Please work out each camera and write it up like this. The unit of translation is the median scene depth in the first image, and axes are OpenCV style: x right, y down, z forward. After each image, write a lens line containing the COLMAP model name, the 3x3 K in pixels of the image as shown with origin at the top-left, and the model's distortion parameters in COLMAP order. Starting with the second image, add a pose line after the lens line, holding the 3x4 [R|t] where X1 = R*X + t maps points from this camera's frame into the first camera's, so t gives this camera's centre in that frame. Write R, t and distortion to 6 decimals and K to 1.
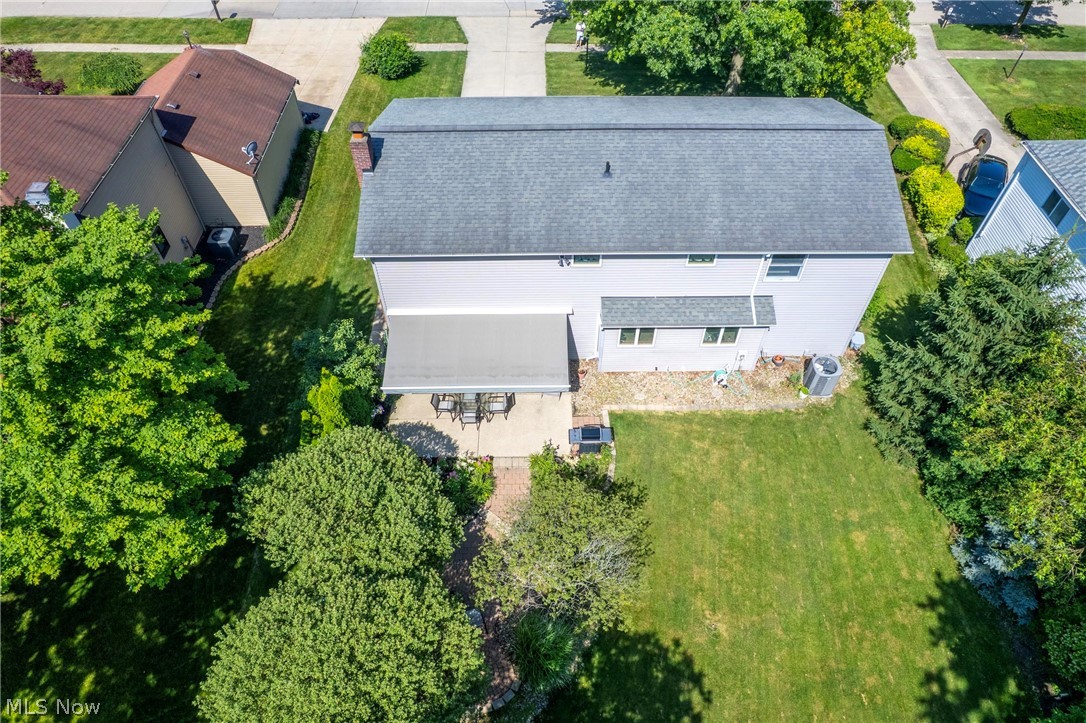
lens RADIAL K [[695.9, 0, 548.5], [0, 695.9, 360.9], [0, 0, 1]] dist [-0.084995, 0.079177]
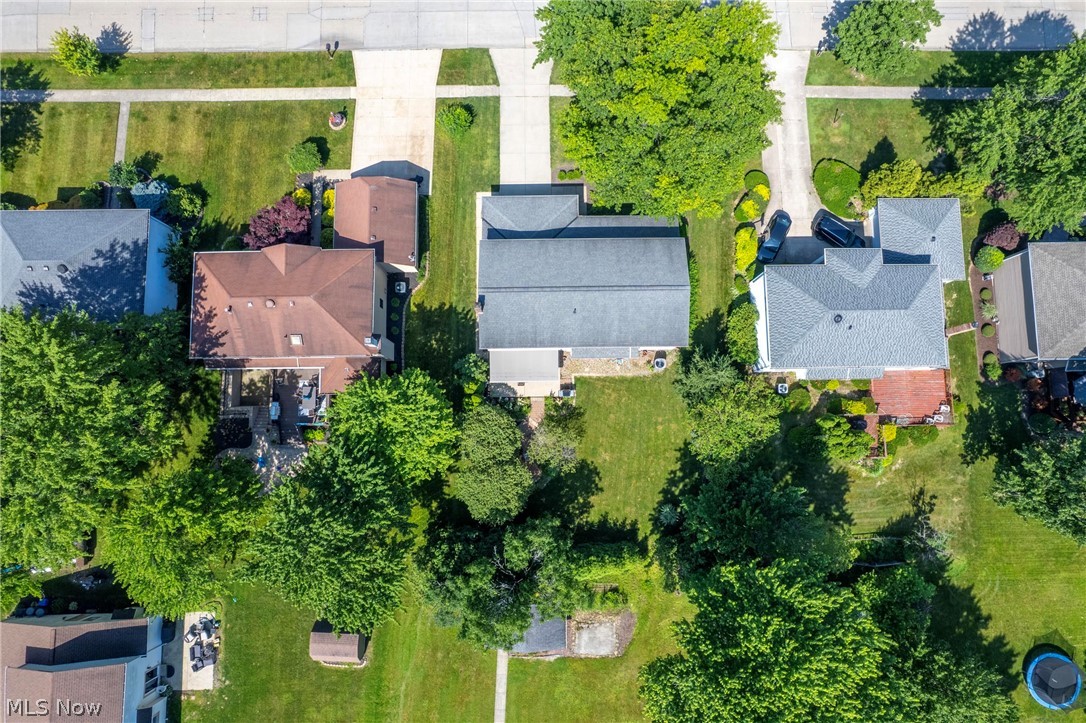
lens RADIAL K [[695.9, 0, 548.5], [0, 695.9, 360.9], [0, 0, 1]] dist [-0.084995, 0.079177]
pose [[0.999977, 0.003137, 0.006007, -0.025364], [-0.005914, 0.836681, 0.547659, -1.440039], [-0.003308, -0.547682, 0.836680, -1.170015]]
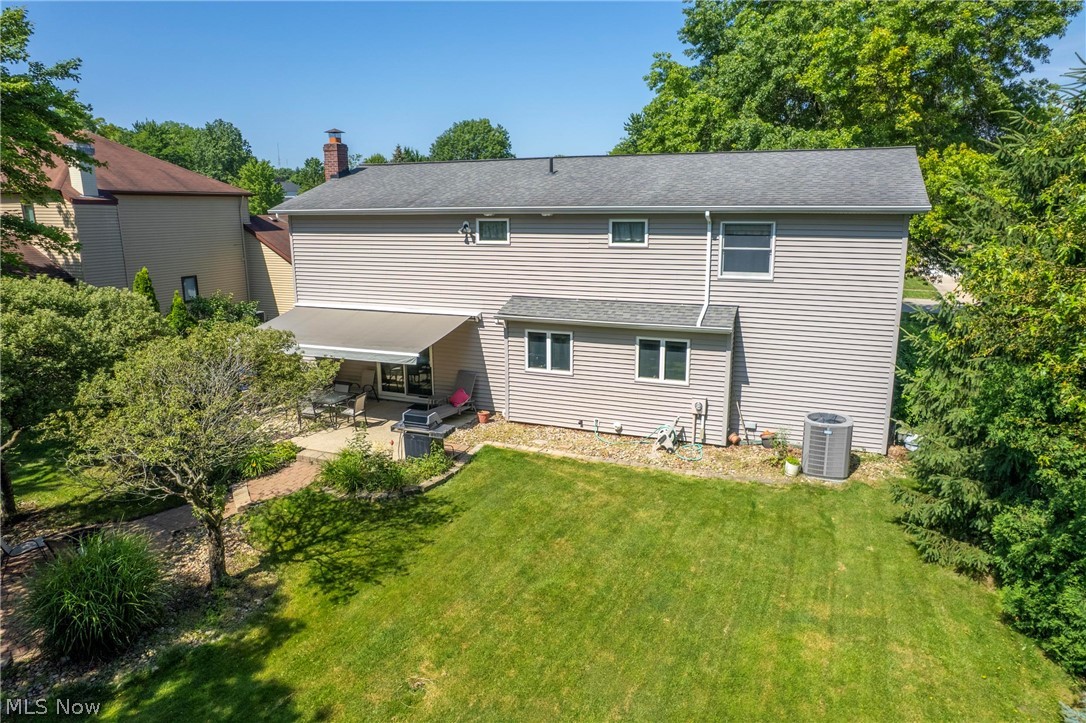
lens RADIAL K [[695.9, 0, 548.5], [0, 695.9, 360.9], [0, 0, 1]] dist [-0.084995, 0.079177]
pose [[0.920764, 0.075792, -0.382686, 0.416622], [-0.293518, 0.780768, -0.551588, 0.384311], [0.256983, 0.620207, 0.741149, 0.468644]]
